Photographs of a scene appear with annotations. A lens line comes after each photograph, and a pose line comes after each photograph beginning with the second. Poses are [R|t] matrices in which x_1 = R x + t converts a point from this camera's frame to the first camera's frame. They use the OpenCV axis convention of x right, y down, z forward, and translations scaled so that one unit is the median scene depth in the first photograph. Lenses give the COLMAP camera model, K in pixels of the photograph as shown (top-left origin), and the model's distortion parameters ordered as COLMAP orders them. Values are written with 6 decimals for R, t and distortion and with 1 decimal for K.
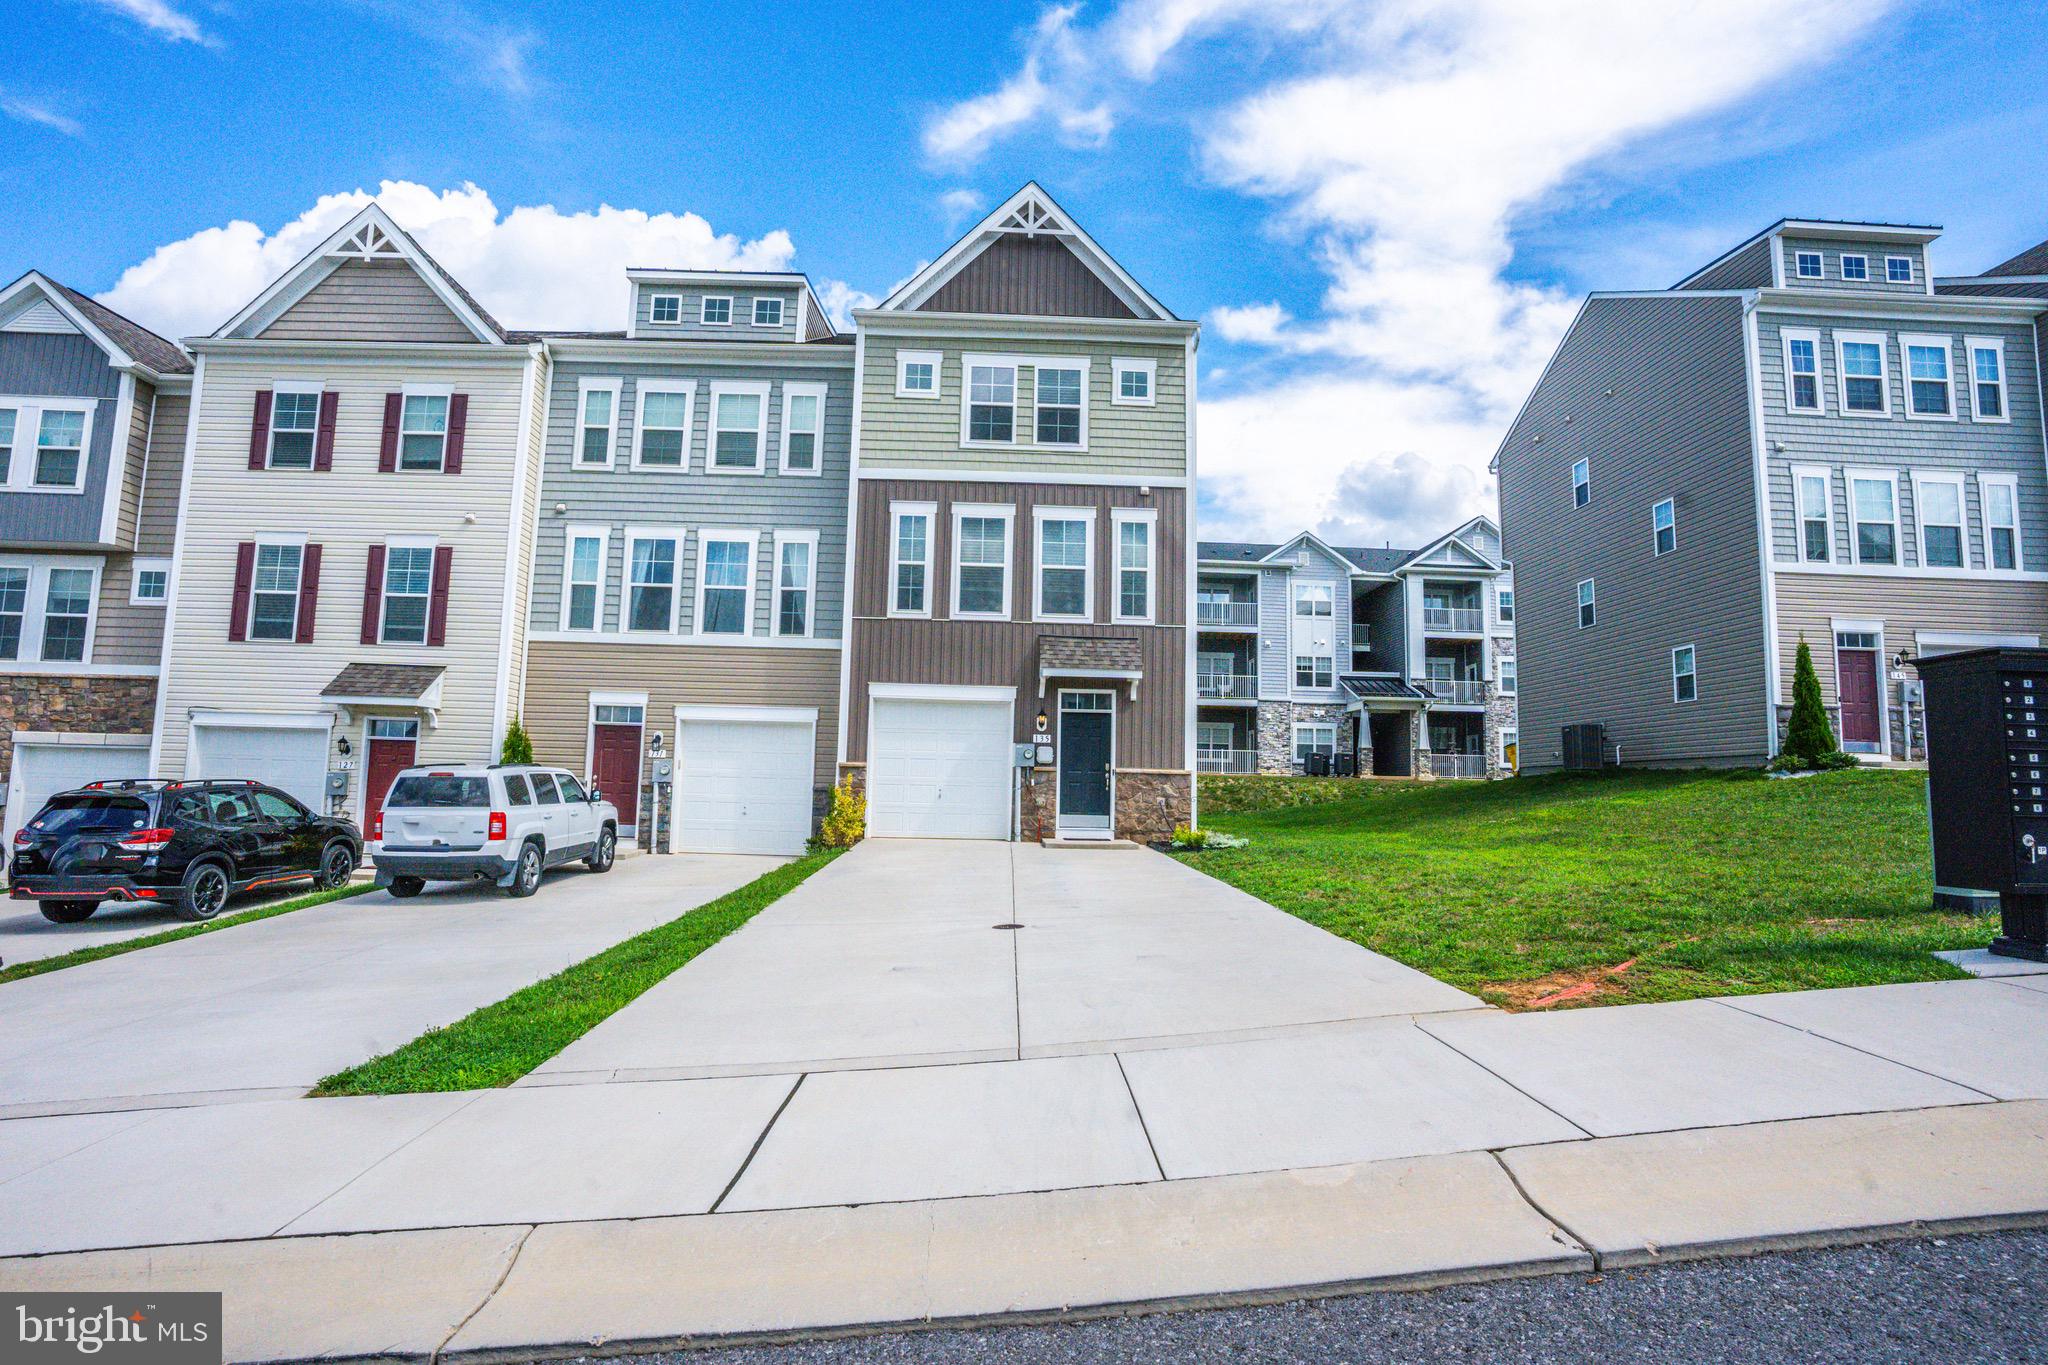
lens RADIAL K [[994.5, 0, 1019.1], [0, 994.5, 688.0], [0, 0, 1]] dist [-0.072753, 0.038428]
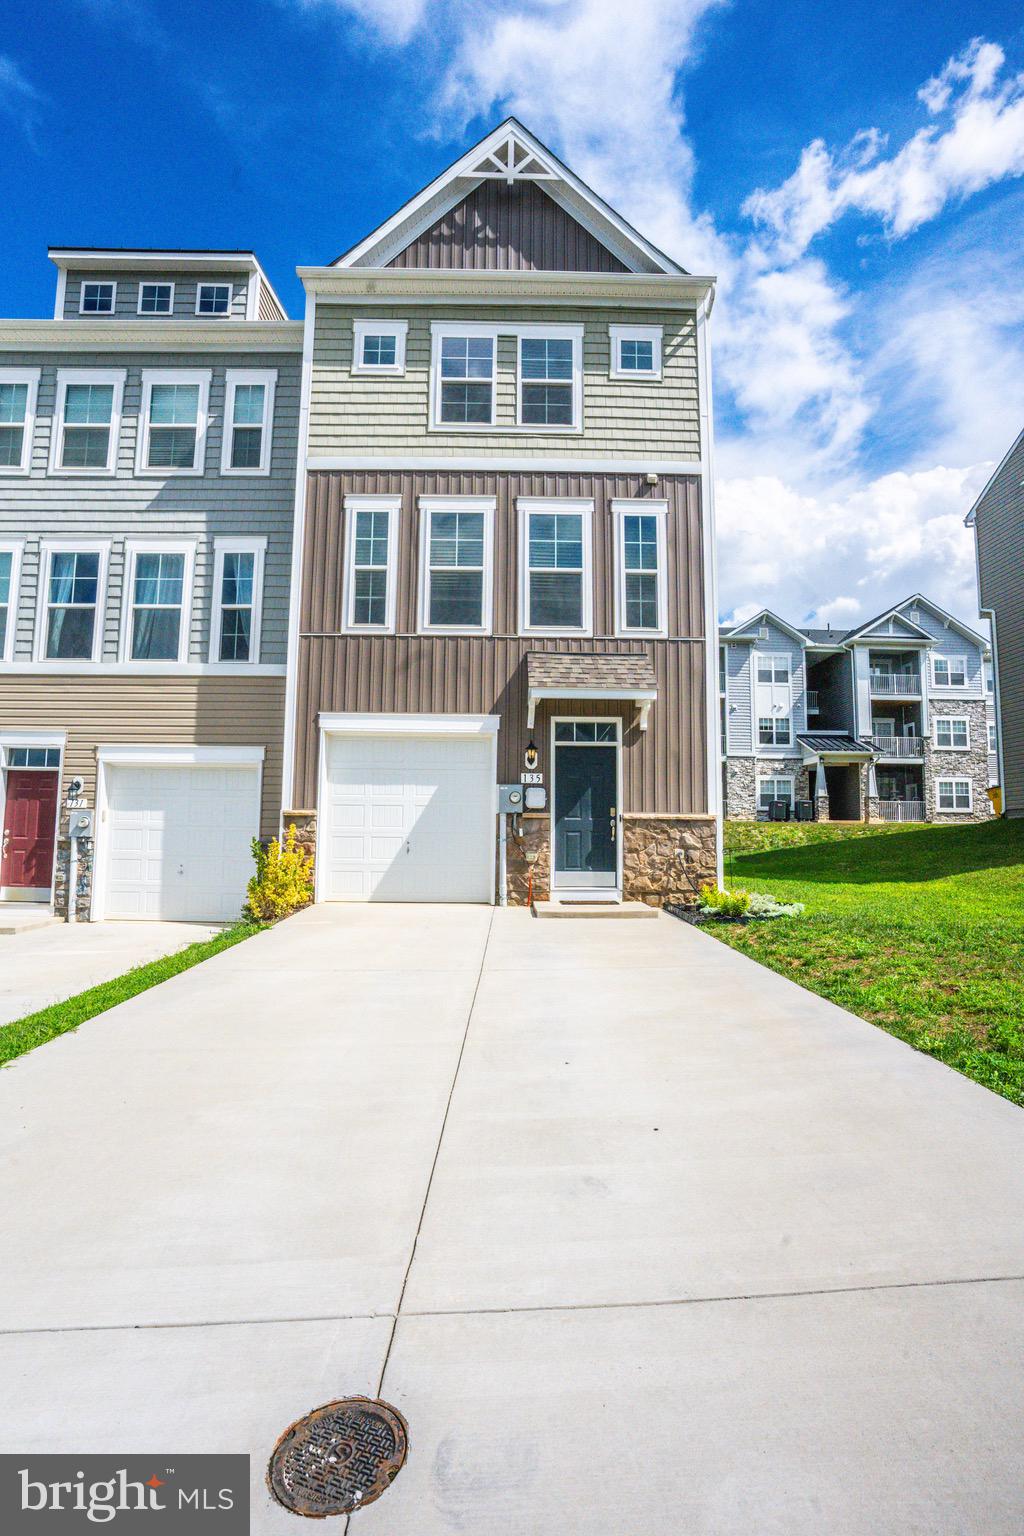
lens RADIAL K [[745.9, 0, 512.0], [0, 745.9, 768.0], [0, 0, 1]] dist [-0.072753, 0.038428]
pose [[0.999759, -0.013900, -0.017016, 0.016765], [0.014114, 0.999822, 0.012553, 0.033497], [0.016839, -0.012790, 0.999776, 0.377778]]
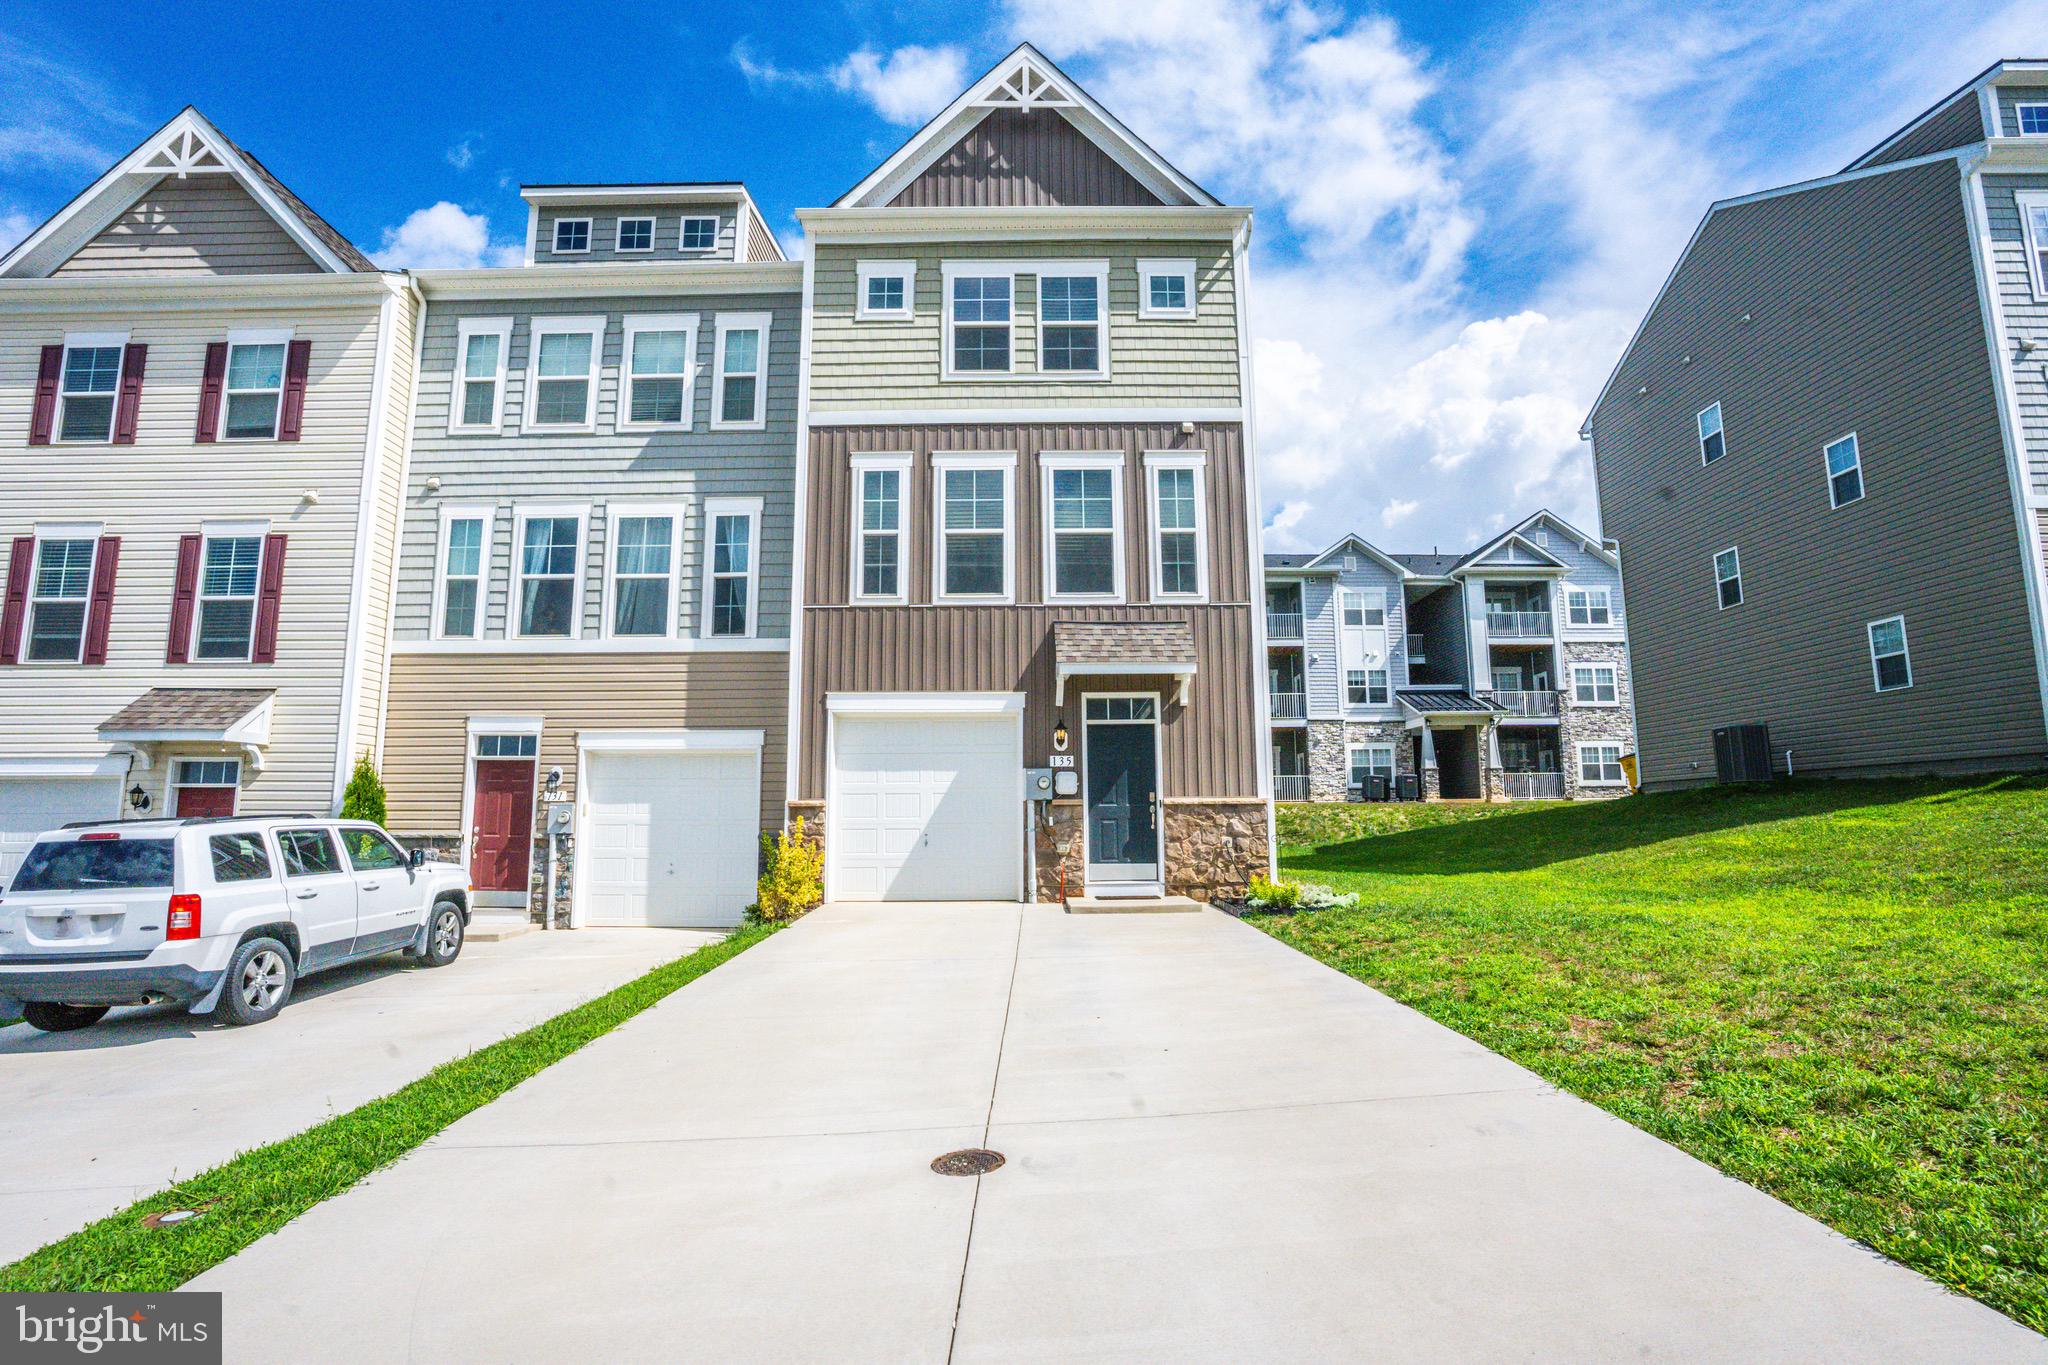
lens RADIAL K [[990.0, 0, 1018.8], [0, 990.0, 686.6], [0, 0, 1]] dist [-0.071733, 0.032207]
pose [[0.999022, -0.032639, -0.029817, 0.014410], [0.031503, 0.998789, -0.037787, 0.021683], [0.031014, 0.036811, 0.998841, 0.256024]]
